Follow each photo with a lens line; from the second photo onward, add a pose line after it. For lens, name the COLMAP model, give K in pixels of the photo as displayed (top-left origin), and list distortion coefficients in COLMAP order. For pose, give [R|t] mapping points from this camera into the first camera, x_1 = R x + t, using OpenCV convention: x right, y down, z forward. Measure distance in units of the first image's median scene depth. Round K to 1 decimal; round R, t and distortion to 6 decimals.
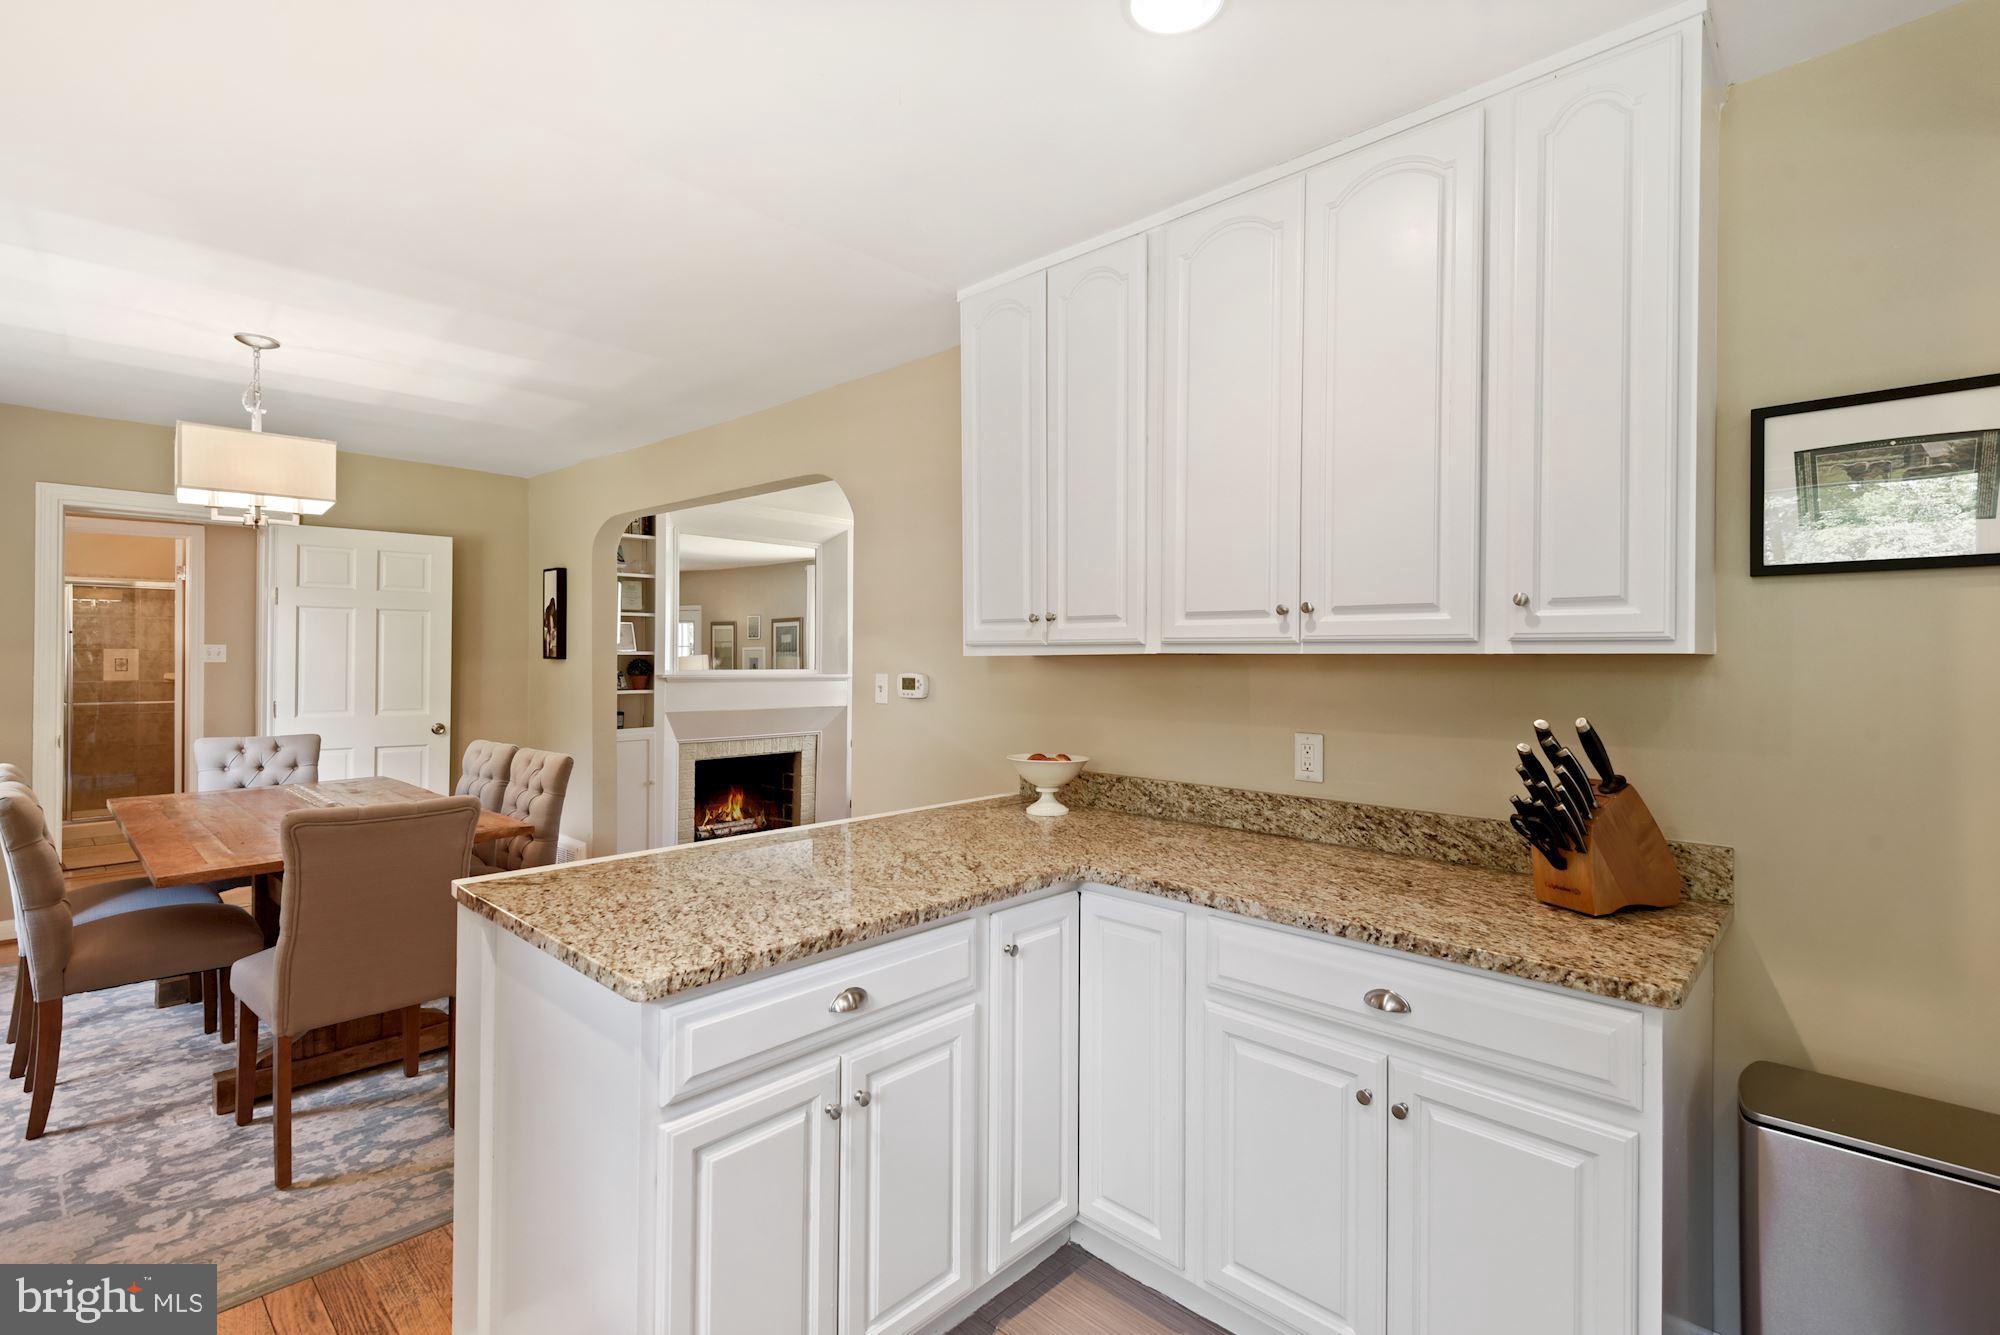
lens RADIAL K [[897.8, 0, 1019.2], [0, 897.8, 657.8], [0, 0, 1]] dist [0.026484, -0.007923]
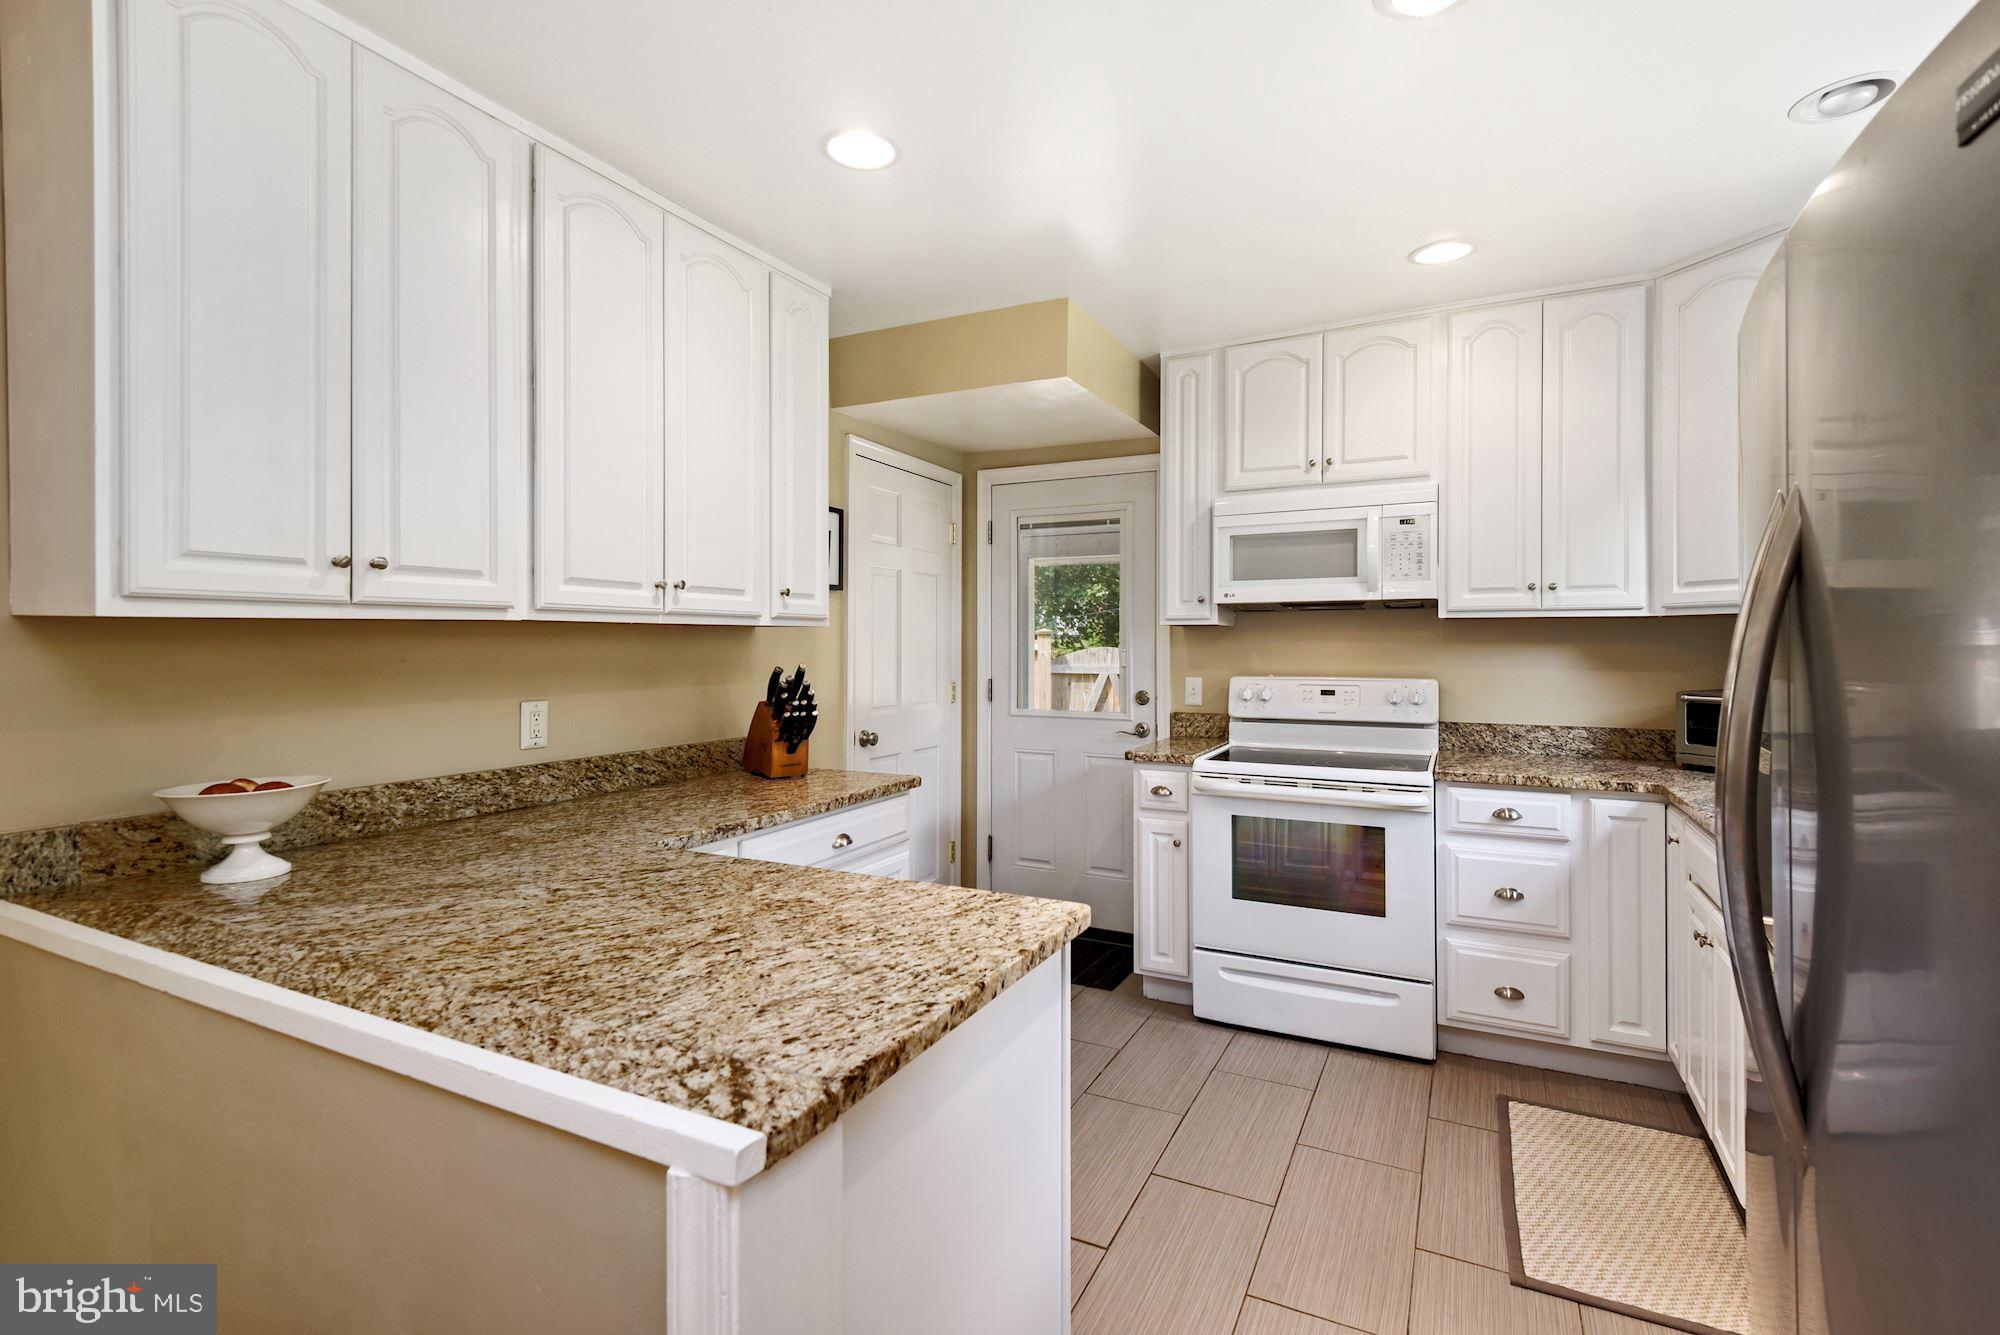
lens RADIAL K [[897.8, 0, 1018.0], [0, 897.8, 647.9], [0, 0, 1]] dist [0.026484, -0.007923]
pose [[-0.279011, -0.013023, 0.960200, -0.820046], [-0.002294, 0.999914, 0.012895, 0.009951], [-0.960285, 0.001395, -0.279017, 0.775096]]
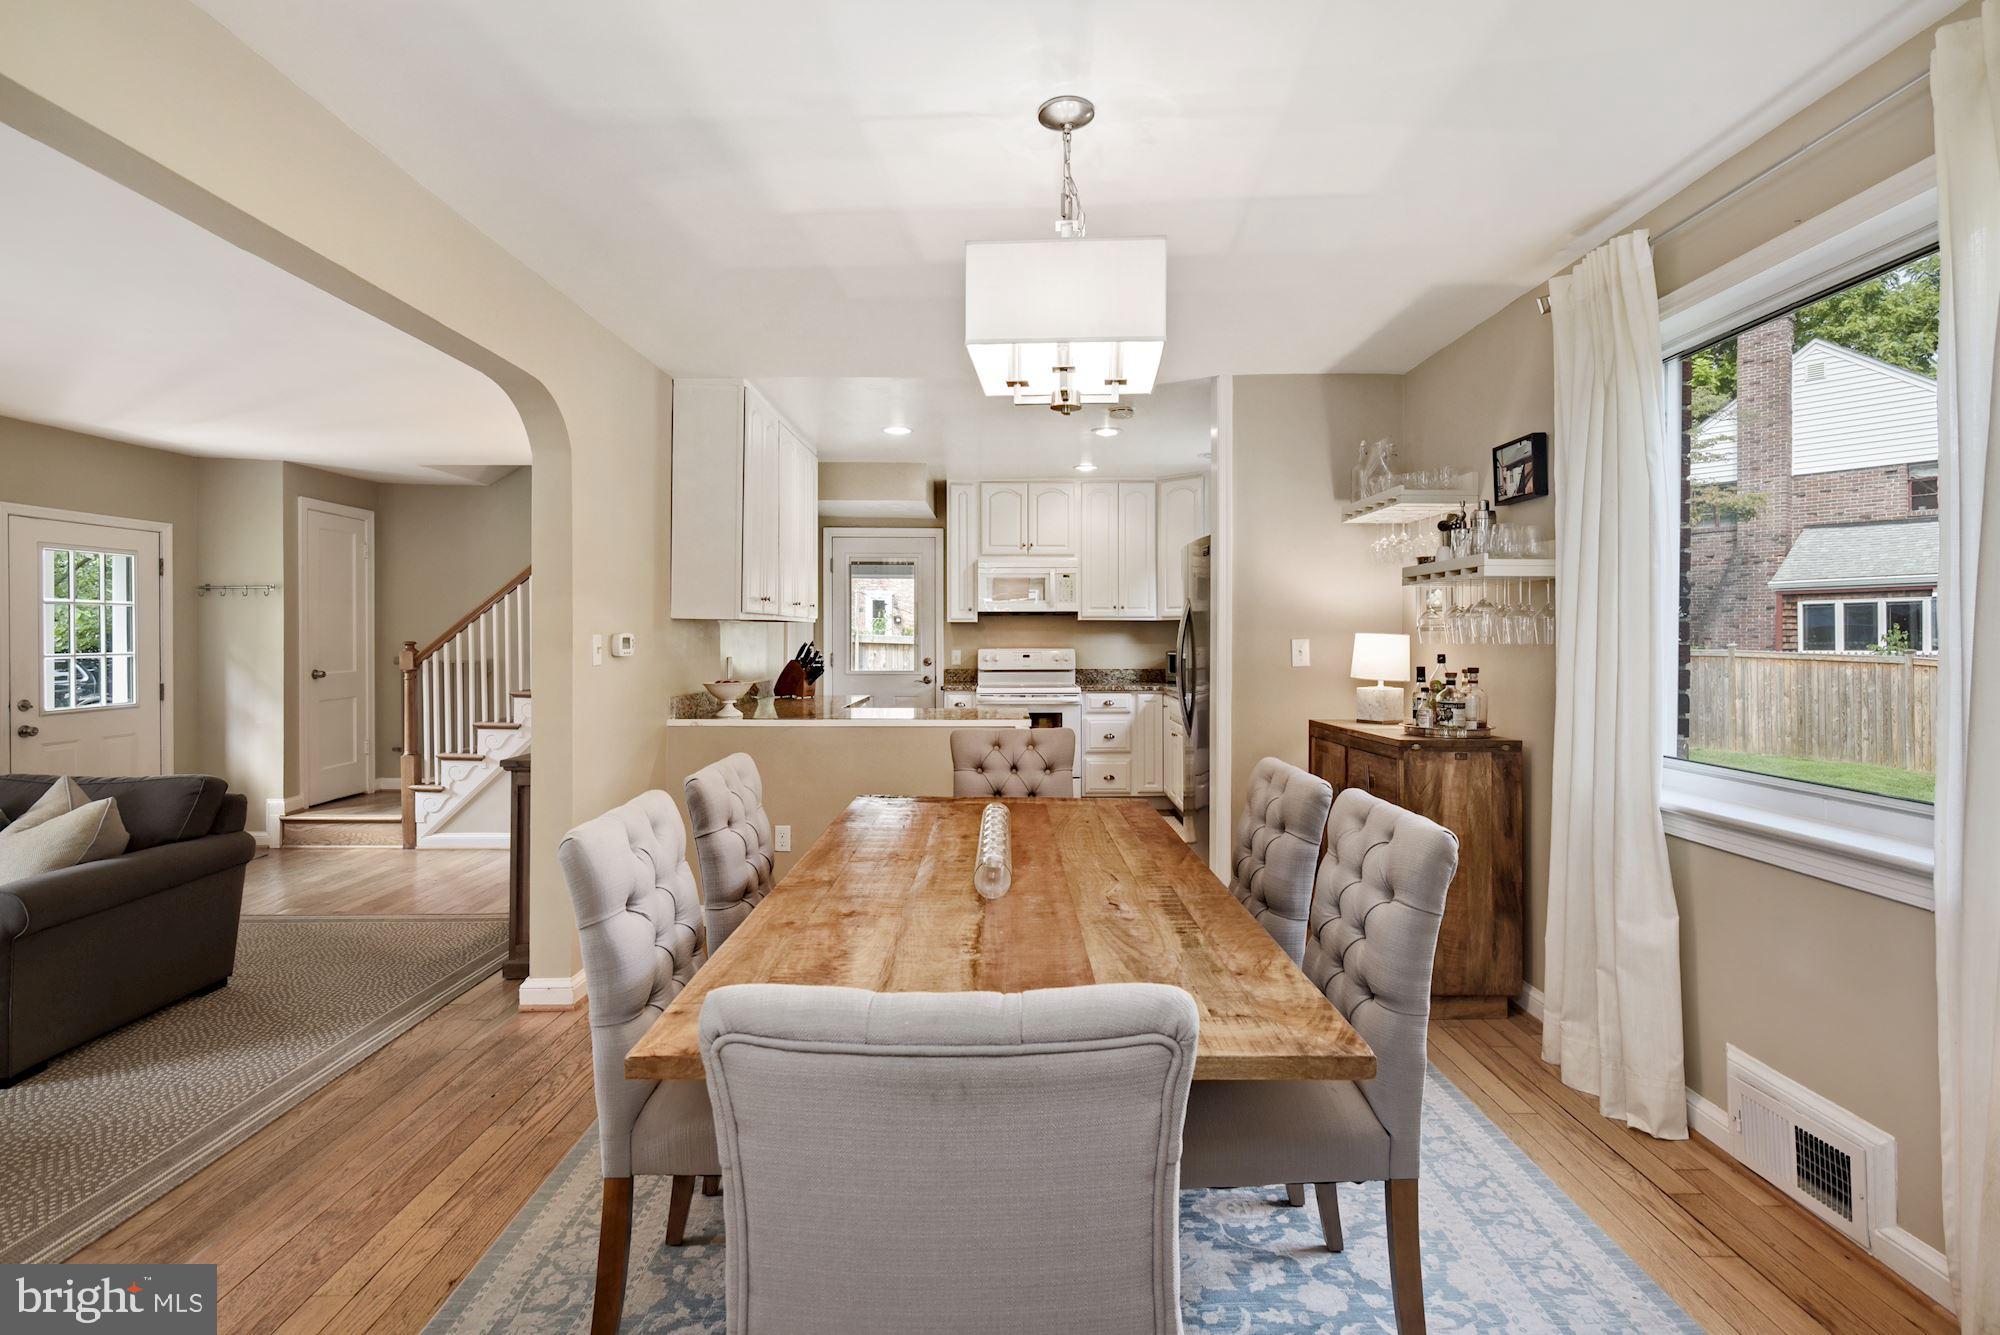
lens RADIAL K [[951.9, 0, 1005.0], [0, 951.9, 648.7], [0, 0, 1]] dist [0.004930, 0.000571]
pose [[-0.678272, -0.016917, 0.734616, -1.671491], [-0.005839, 0.999827, 0.017633, 0.019445], [-0.734788, 0.007671, -0.678254, 1.882576]]
